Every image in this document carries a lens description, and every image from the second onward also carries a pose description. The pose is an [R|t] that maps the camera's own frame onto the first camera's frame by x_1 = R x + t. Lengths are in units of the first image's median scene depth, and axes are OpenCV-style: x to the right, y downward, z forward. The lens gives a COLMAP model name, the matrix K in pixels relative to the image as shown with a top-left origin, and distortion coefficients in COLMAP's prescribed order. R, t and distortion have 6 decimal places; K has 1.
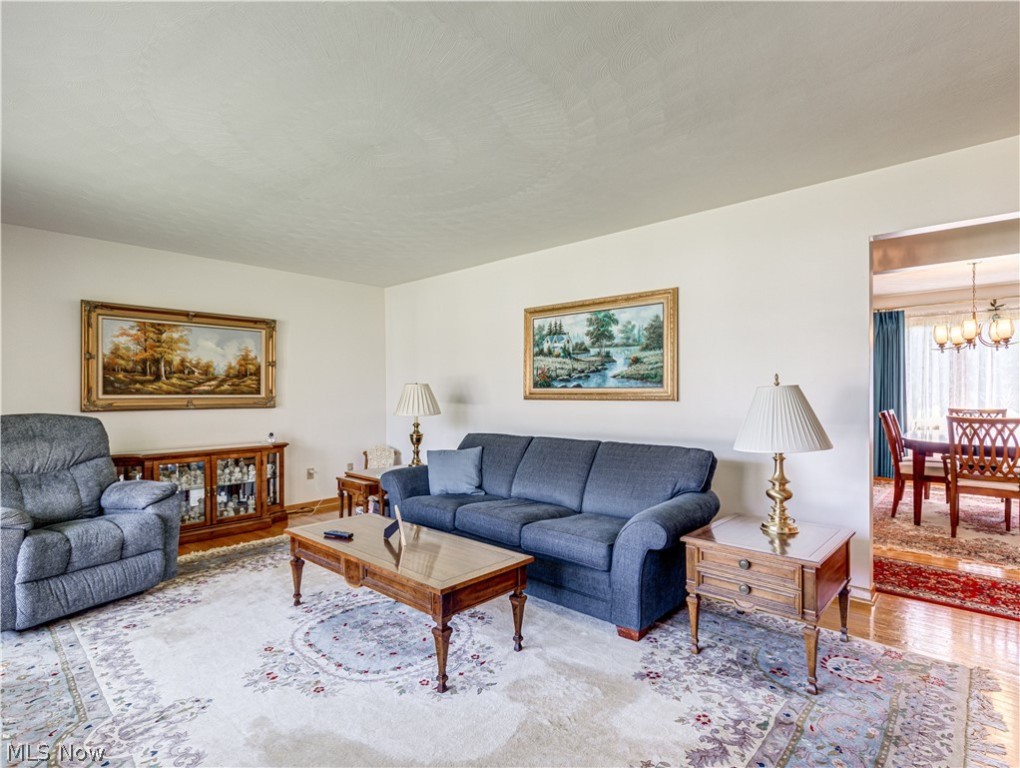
lens RADIAL K [[525.9, 0, 513.2], [0, 525.9, 391.1], [0, 0, 1]] dist [0.012942, -0.000247]
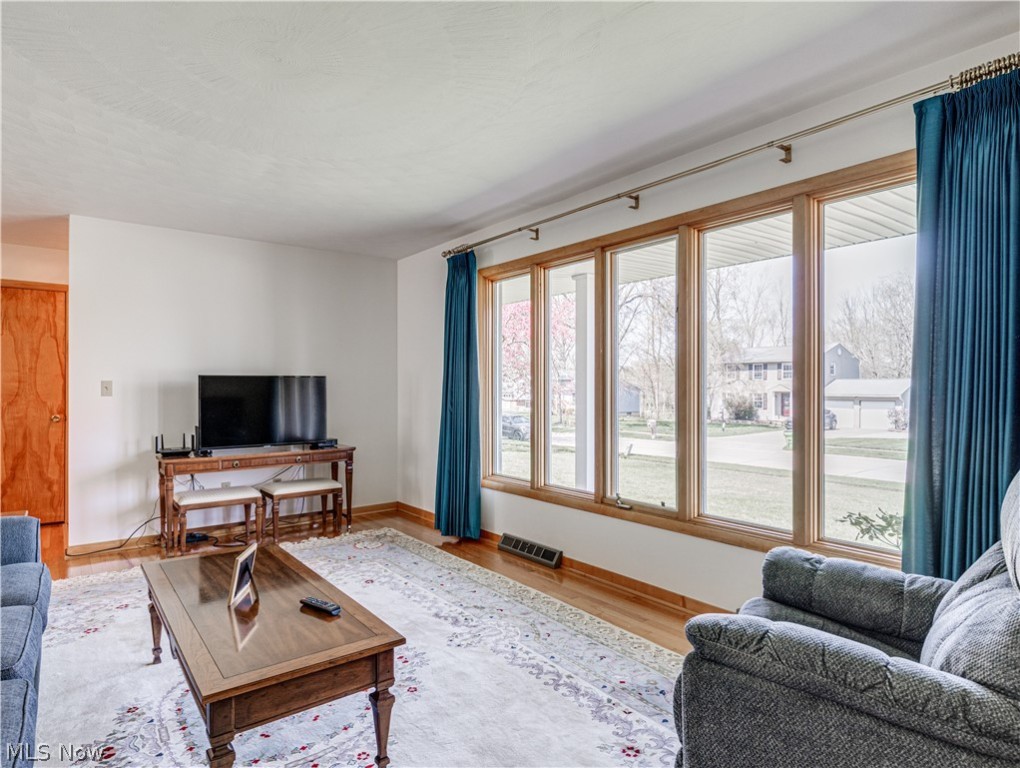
lens RADIAL K [[577.2, 0, 504.3], [0, 577.2, 380.9], [0, 0, 1]] dist [0.003701, -0.000822]
pose [[-0.986611, 0.013759, 0.162508, -0.428873], [0.011818, 0.999847, -0.012908, 0.005010], [-0.162661, -0.010815, -0.986623, 1.062746]]
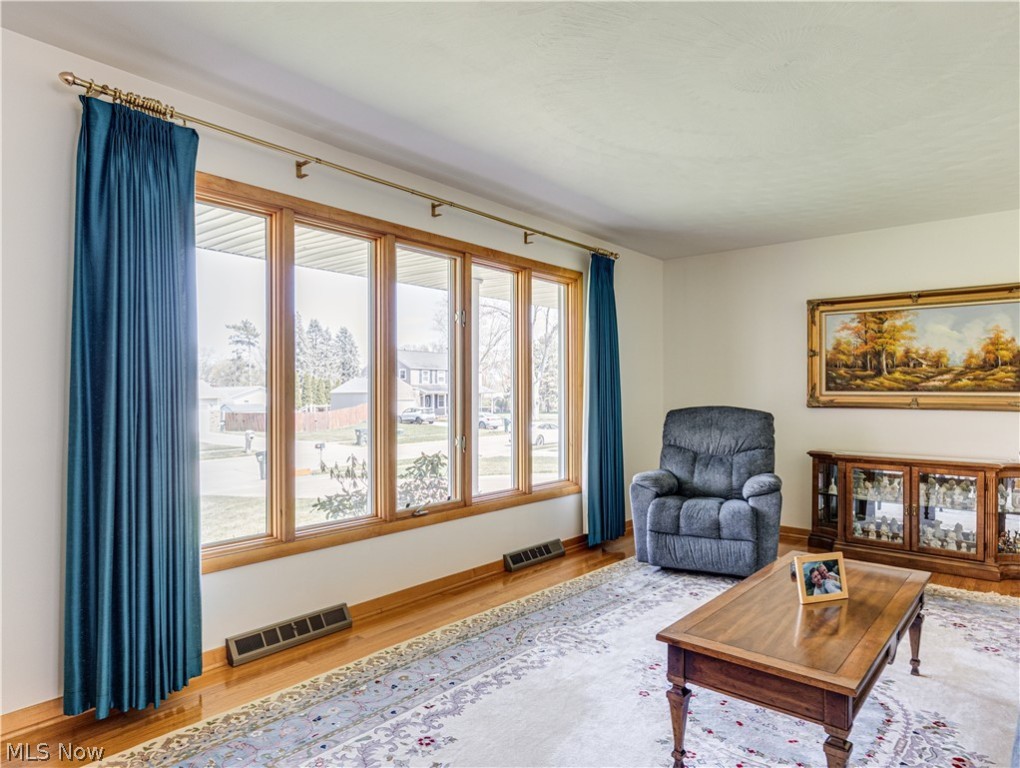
lens RADIAL K [[624.4, 0, 504.2], [0, 624.4, 388.9], [0, 0, 1]] dist [-0.000195, 0.001875]
pose [[0.037345, 0.001971, -0.999300, 0.373936], [0.000948, 0.999998, 0.002008, -0.000047], [0.999302, -0.001022, 0.037343, 0.338165]]
